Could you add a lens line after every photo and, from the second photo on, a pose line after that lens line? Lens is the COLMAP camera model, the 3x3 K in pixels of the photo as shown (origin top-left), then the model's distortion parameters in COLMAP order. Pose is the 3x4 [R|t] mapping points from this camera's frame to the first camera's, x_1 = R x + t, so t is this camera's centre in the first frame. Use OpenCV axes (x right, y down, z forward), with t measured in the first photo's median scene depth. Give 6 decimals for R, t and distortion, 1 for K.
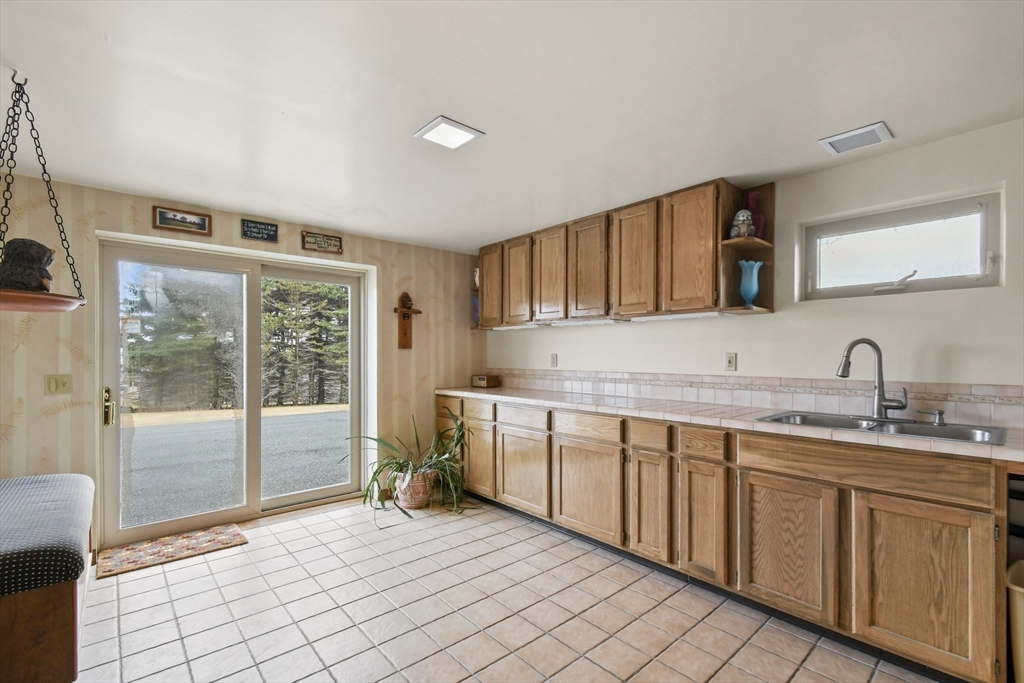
lens RADIAL K [[459.3, 0, 512.9], [0, 459.3, 357.4], [0, 0, 1]] dist [0.000169, 0.000030]
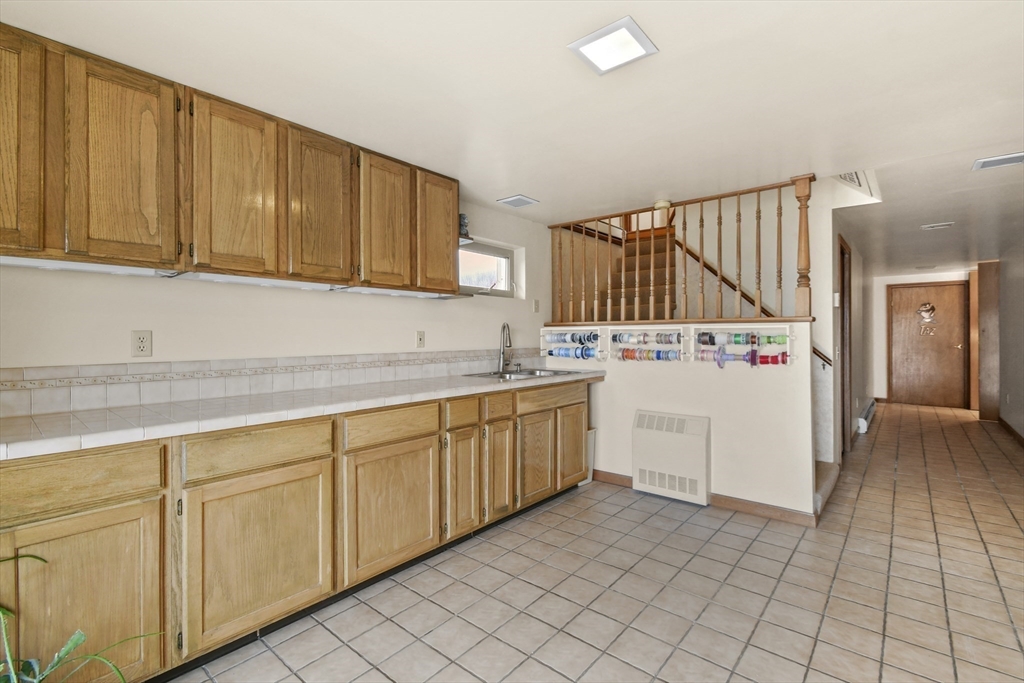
lens RADIAL K [[454.5, 0, 515.2], [0, 454.5, 337.0], [0, 0, 1]] dist [0.000374, -0.000076]
pose [[-0.145877, -0.002941, 0.989298, -0.644987], [0.008218, 0.999957, 0.004184, 0.001143], [-0.989269, 0.008740, -0.145847, 0.940365]]
